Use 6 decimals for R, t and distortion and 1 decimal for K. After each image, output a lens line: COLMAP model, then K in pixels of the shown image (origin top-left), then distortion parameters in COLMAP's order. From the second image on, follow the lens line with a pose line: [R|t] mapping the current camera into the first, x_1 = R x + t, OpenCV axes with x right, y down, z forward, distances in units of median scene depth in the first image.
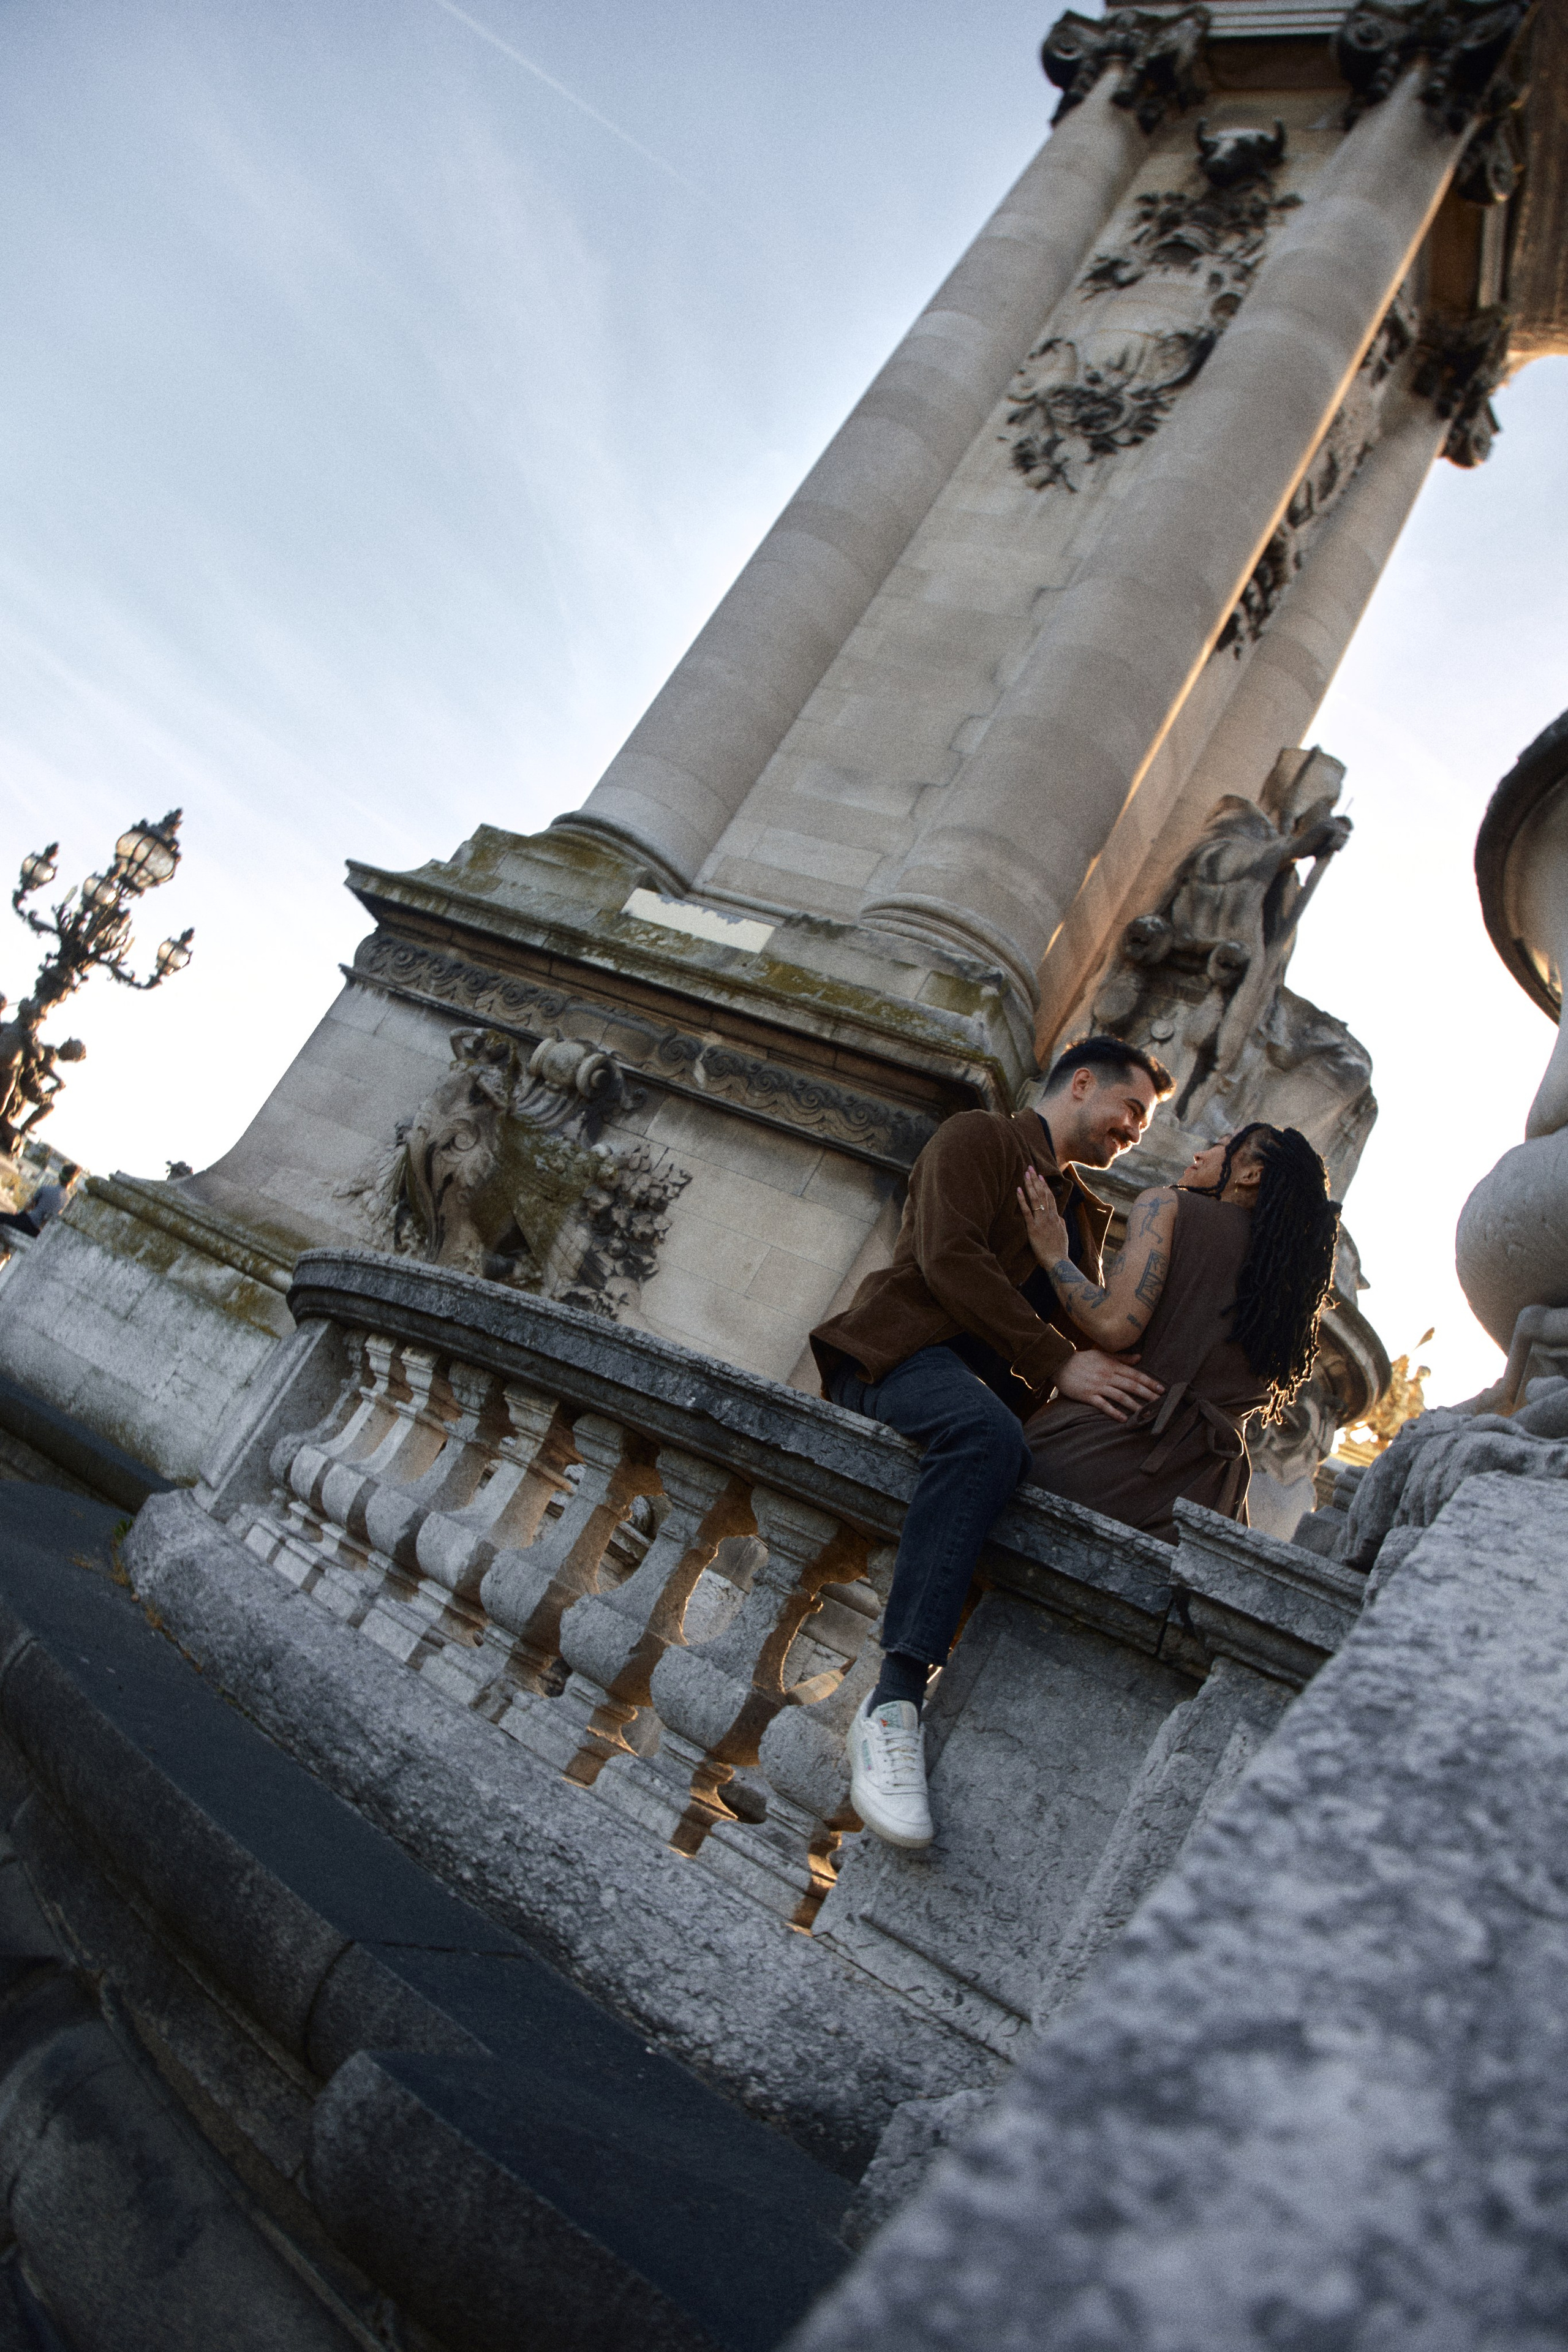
lens RADIAL K [[1675.8, 0, 784.0], [0, 1675.8, 1176.0], [0, 0, 1]] dist [-0.091770, 0.063739]
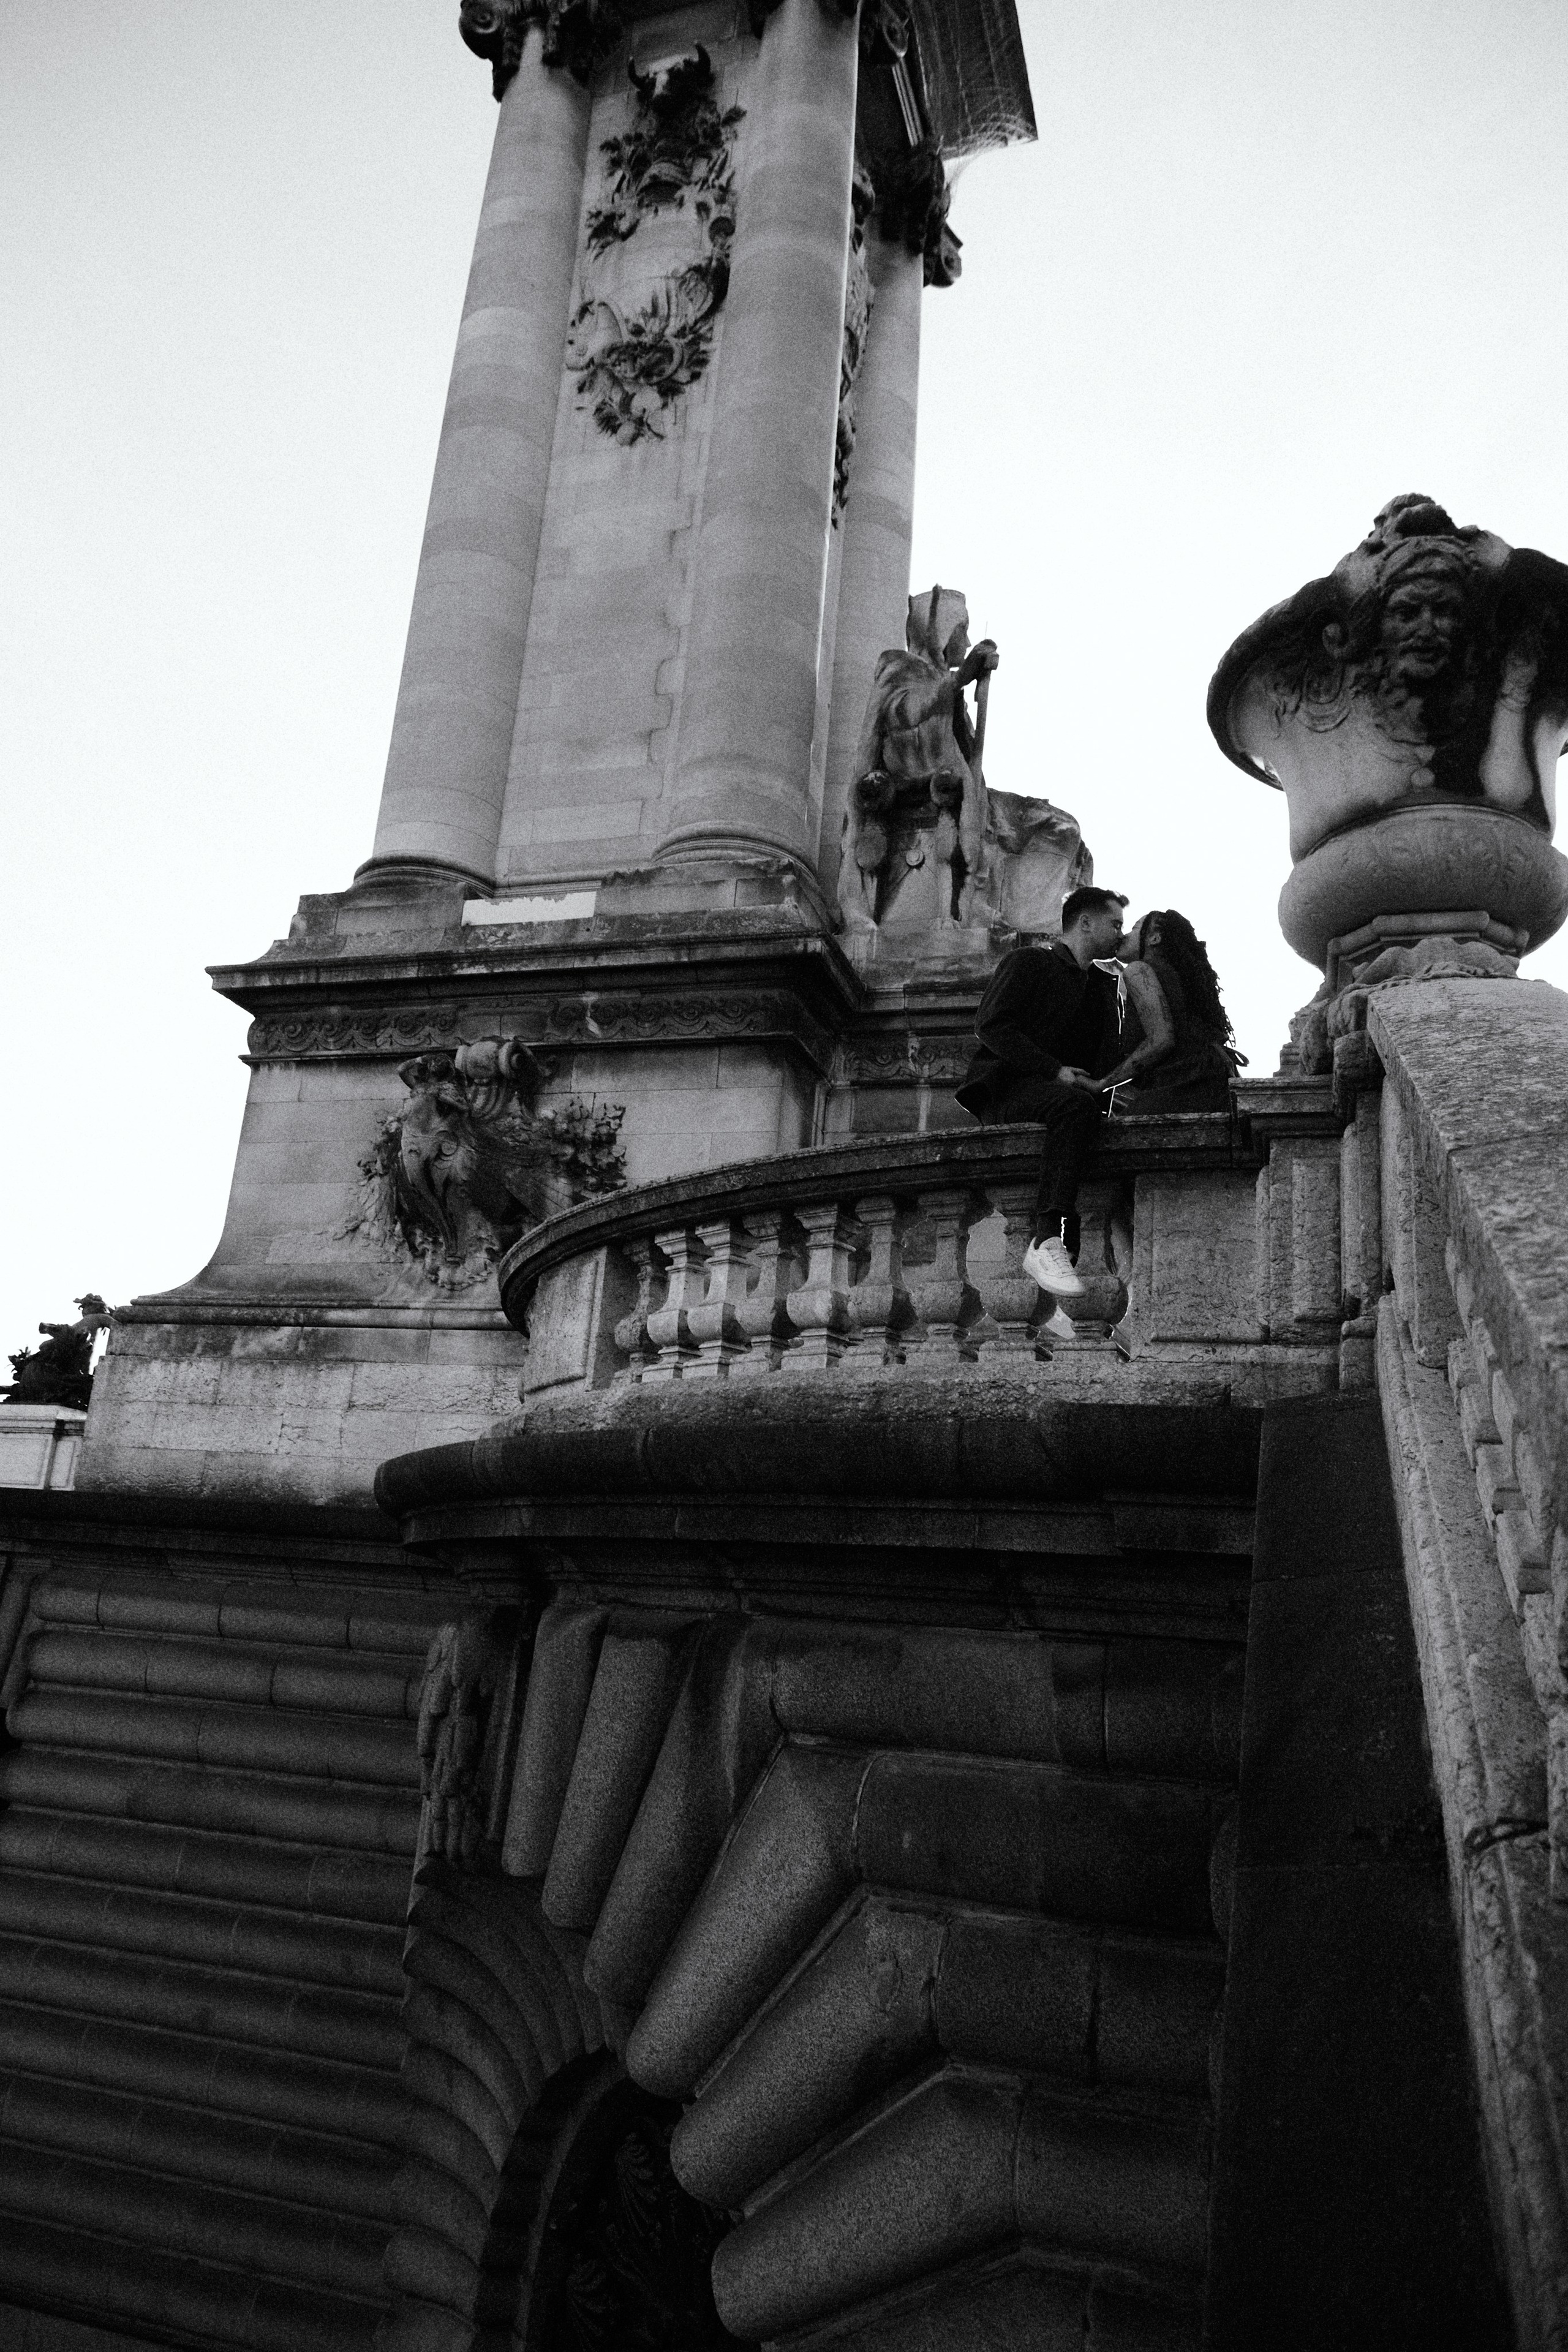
lens RADIAL K [[1757.9, 0, 784.0], [0, 1757.9, 1176.0], [0, 0, 1]] dist [0.001620, 0.002139]
pose [[0.910632, -0.379552, 0.163369, -0.161578], [0.368941, 0.924867, 0.092219, -0.025850], [-0.186096, -0.023704, 0.982246, -0.259625]]
